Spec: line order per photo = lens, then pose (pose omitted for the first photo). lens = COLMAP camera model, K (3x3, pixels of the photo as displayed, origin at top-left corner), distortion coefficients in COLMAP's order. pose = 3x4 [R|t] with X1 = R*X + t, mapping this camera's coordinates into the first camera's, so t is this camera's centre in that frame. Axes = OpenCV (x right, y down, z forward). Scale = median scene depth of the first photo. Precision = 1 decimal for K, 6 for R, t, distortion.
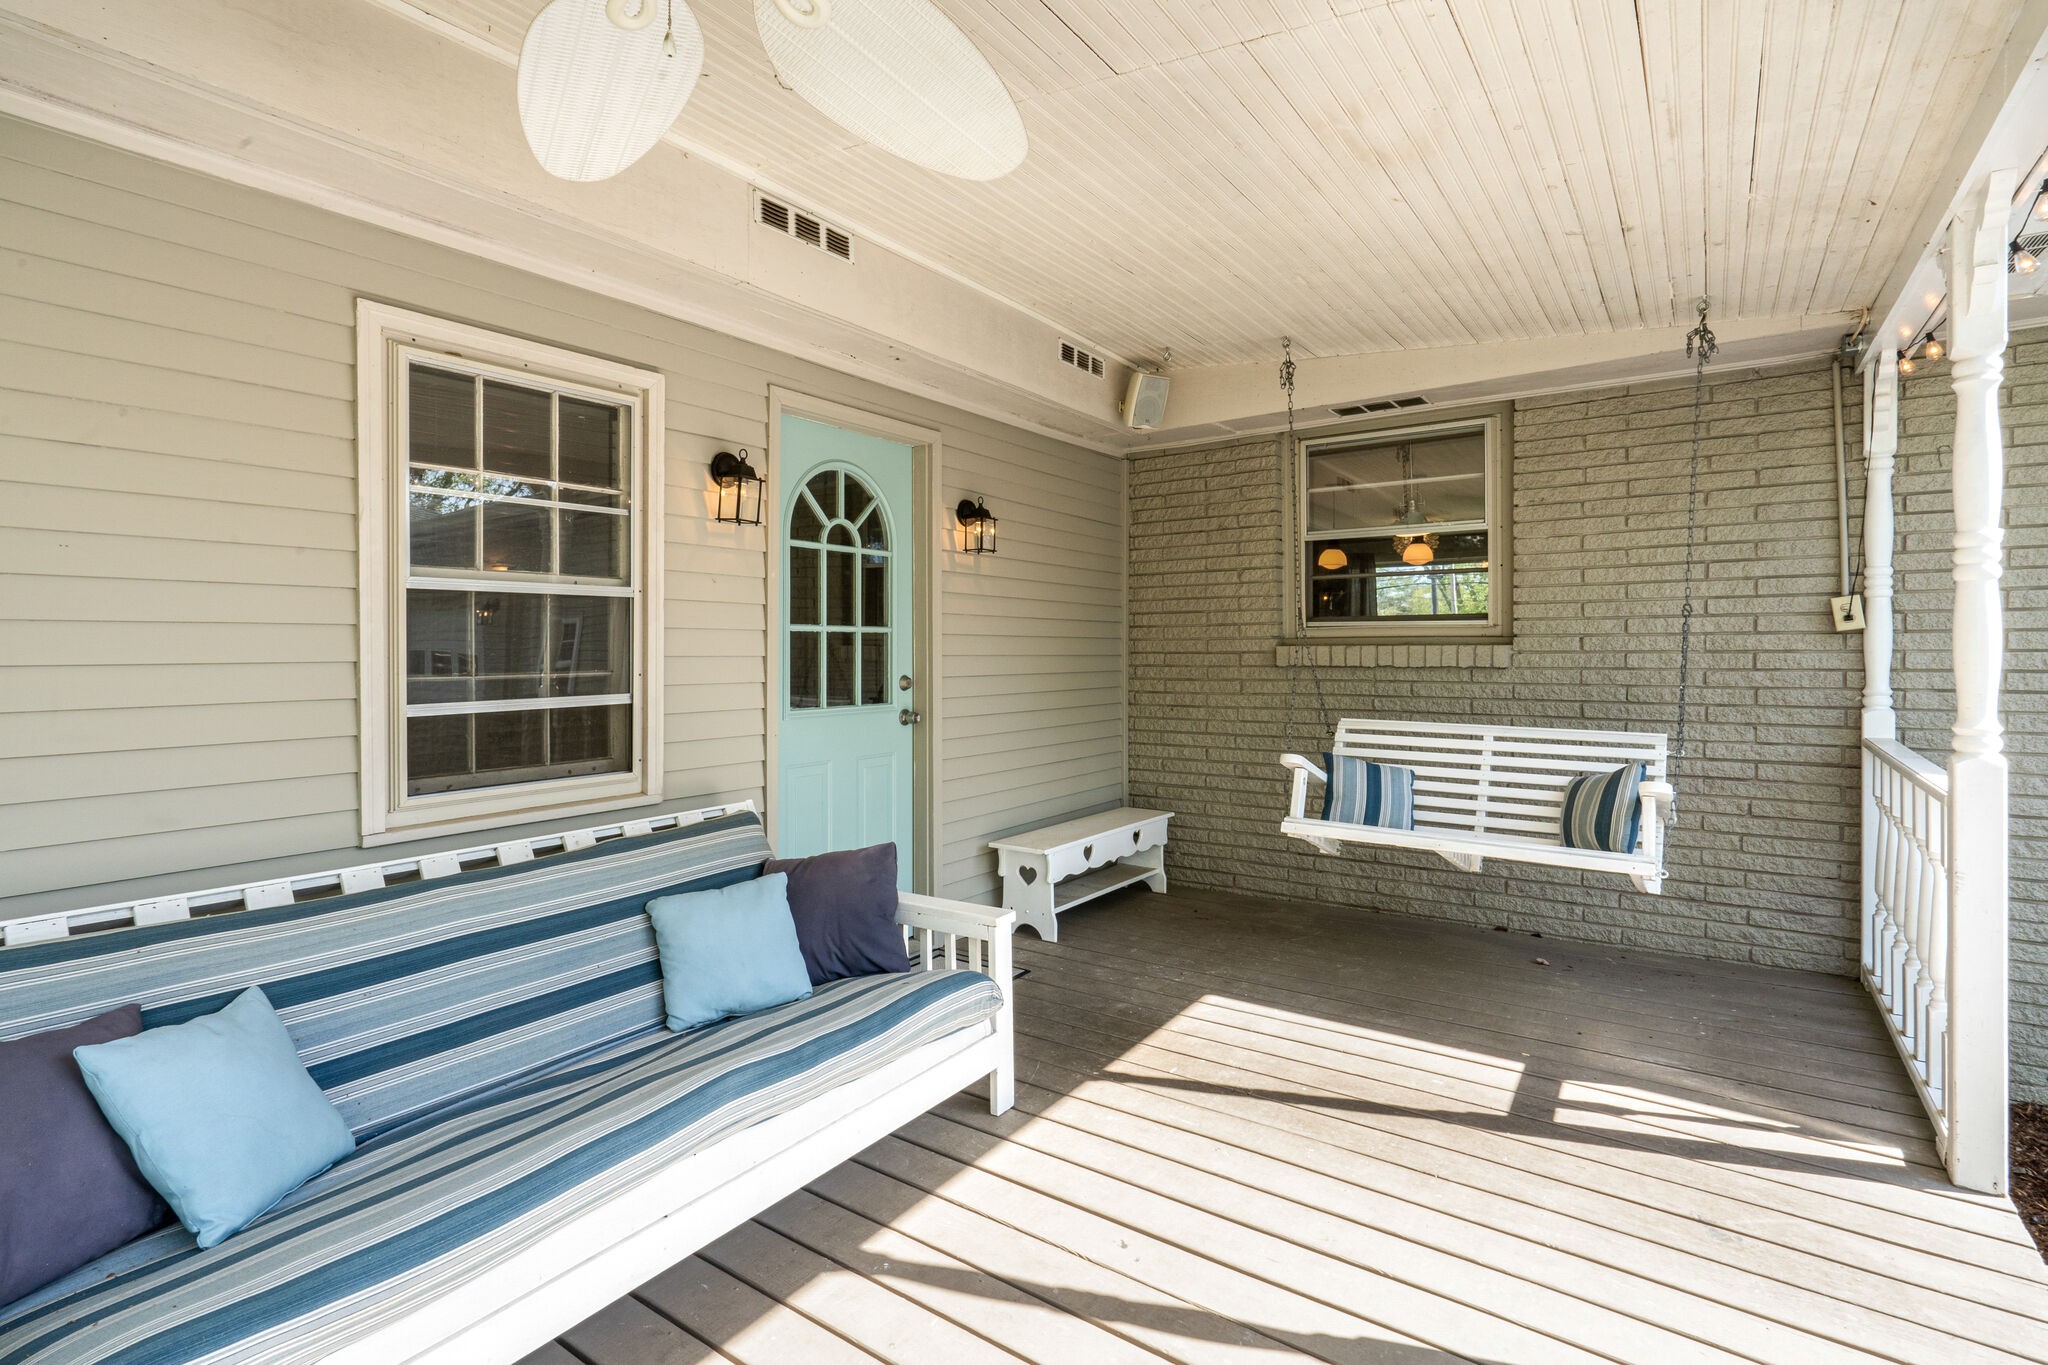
lens RADIAL K [[988.8, 0, 1019.8], [0, 988.8, 656.3], [0, 0, 1]] dist [-0.000708, -0.000070]
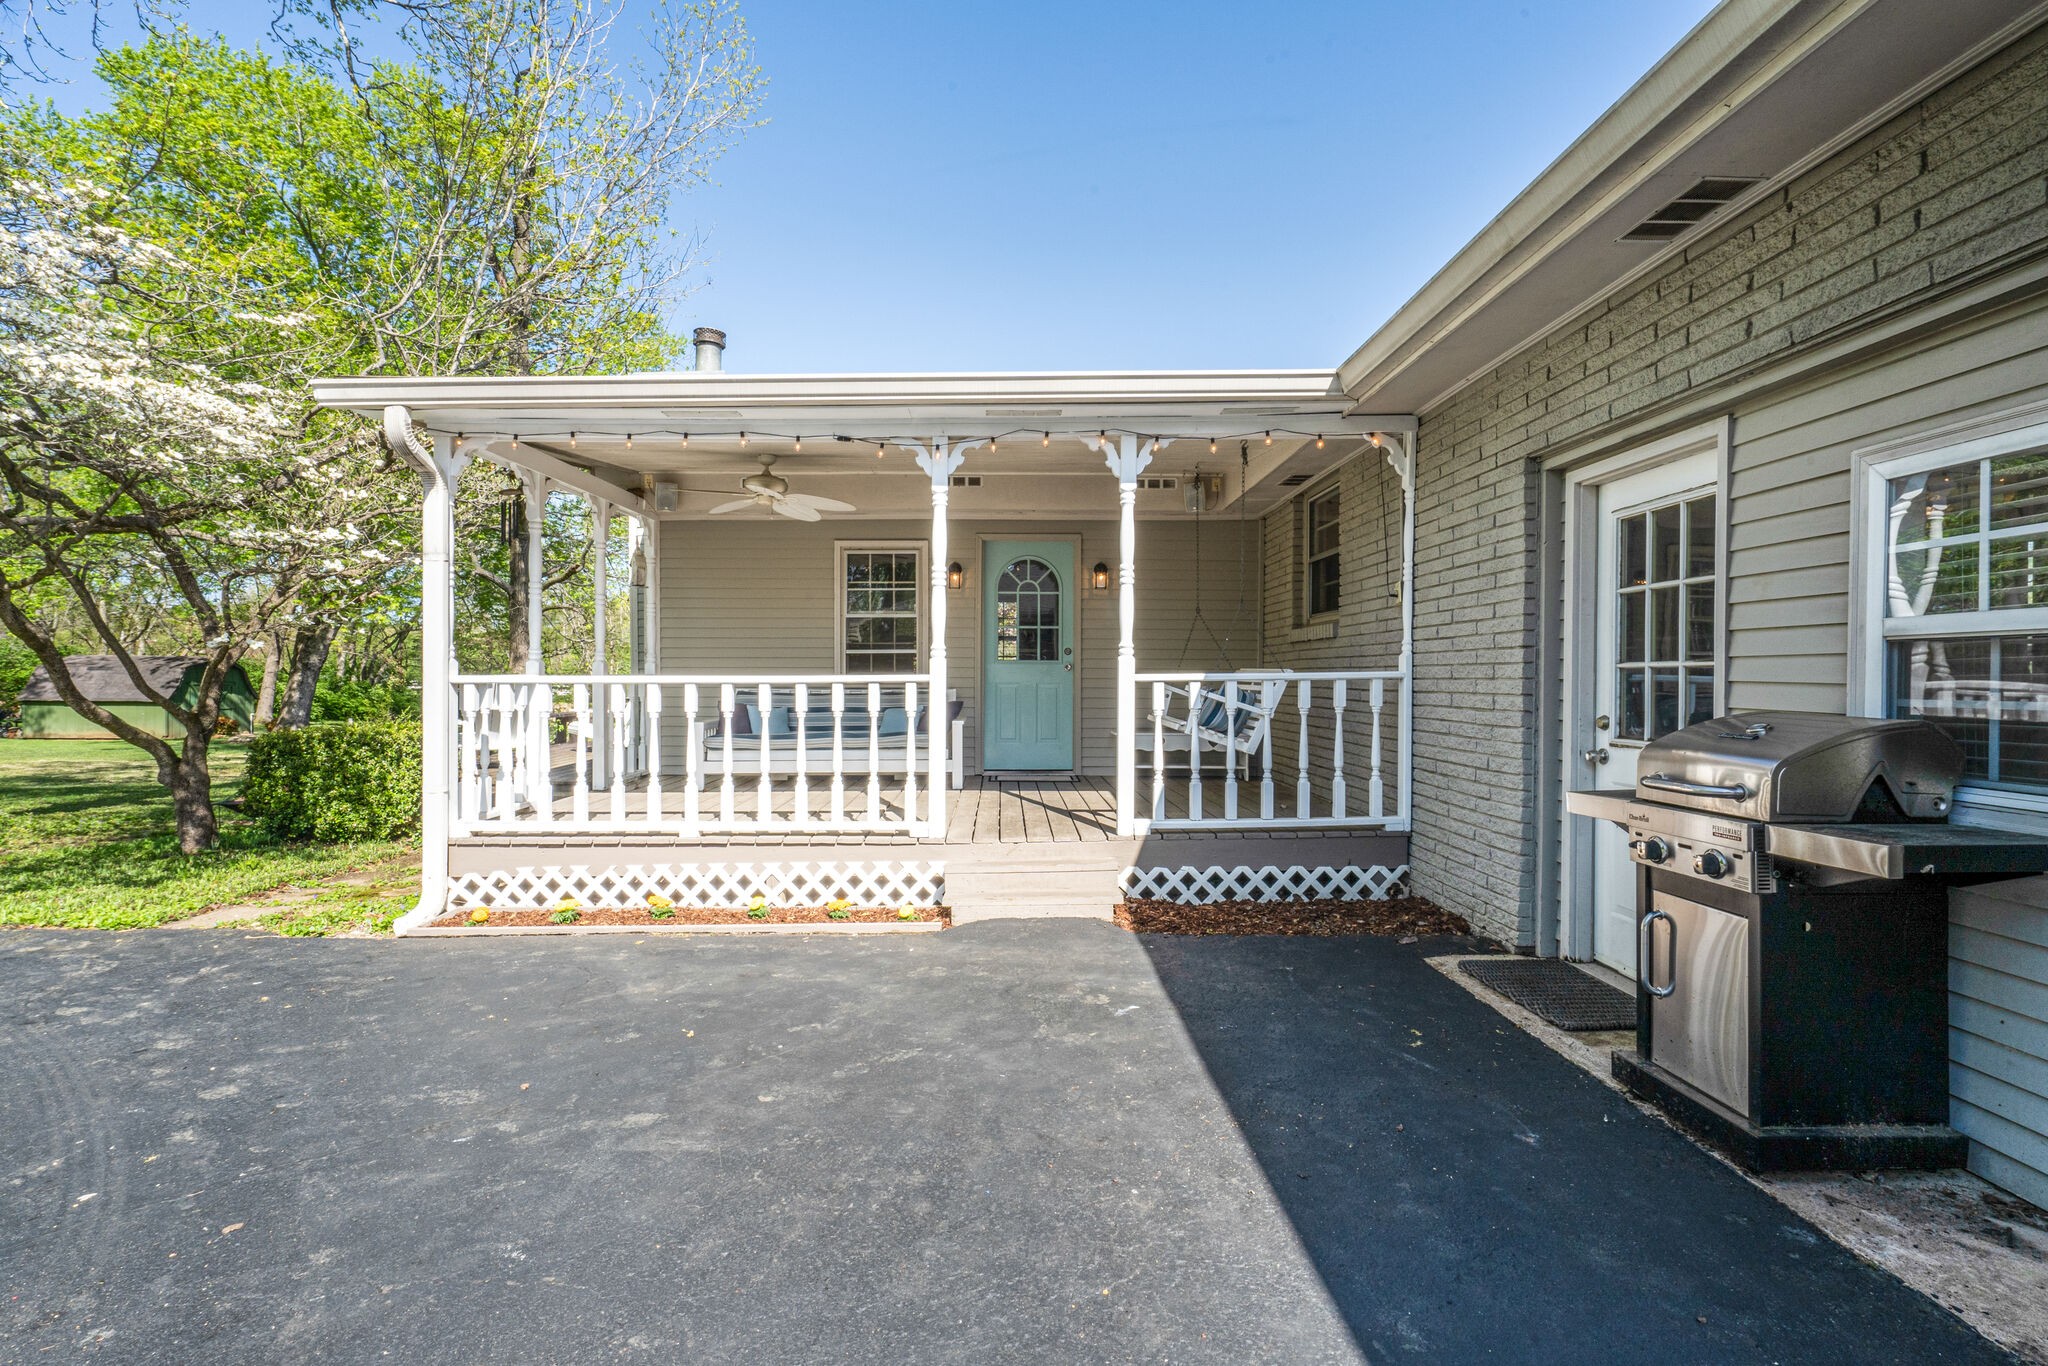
lens RADIAL K [[935.5, 0, 1013.7], [0, 935.5, 691.1], [0, 0, 1]] dist [0.001649, 0.000815]
pose [[0.580673, 0.018040, -0.813937, 1.646067], [-0.011145, 0.999837, 0.014209, 0.095341], [0.814061, 0.000820, 0.580779, -0.327612]]
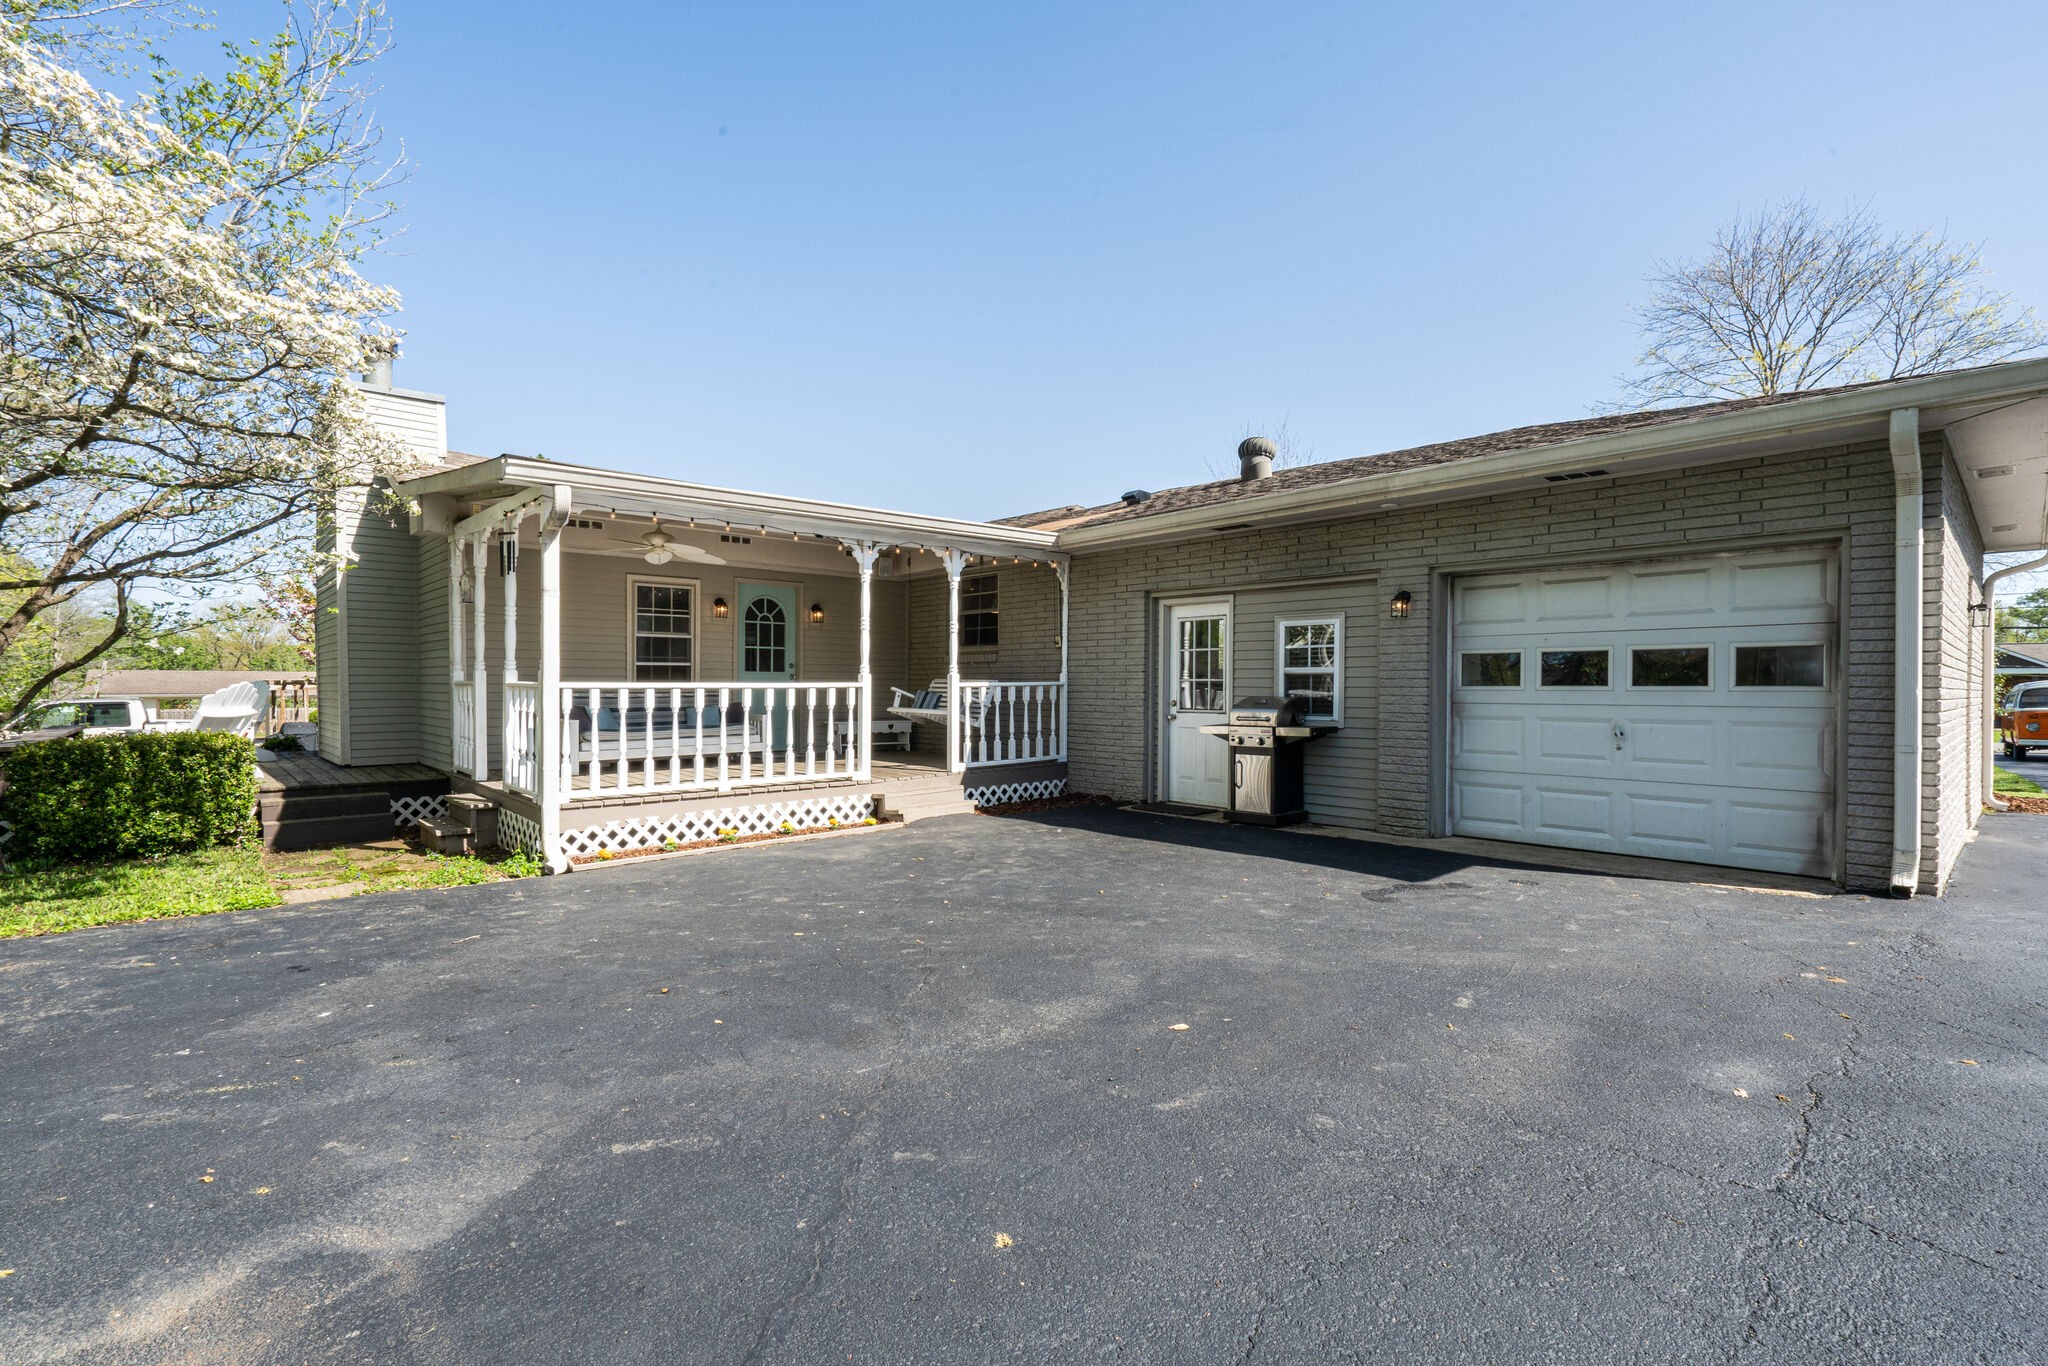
lens RADIAL K [[924.0, 0, 1019.4], [0, 924.0, 698.1], [0, 0, 1]] dist [-0.002678, -0.000044]
pose [[0.973800, 0.011263, -0.227125, 1.337018], [-0.009814, 0.999924, 0.007506, 0.109582], [0.227192, -0.005081, 0.973837, -1.777648]]
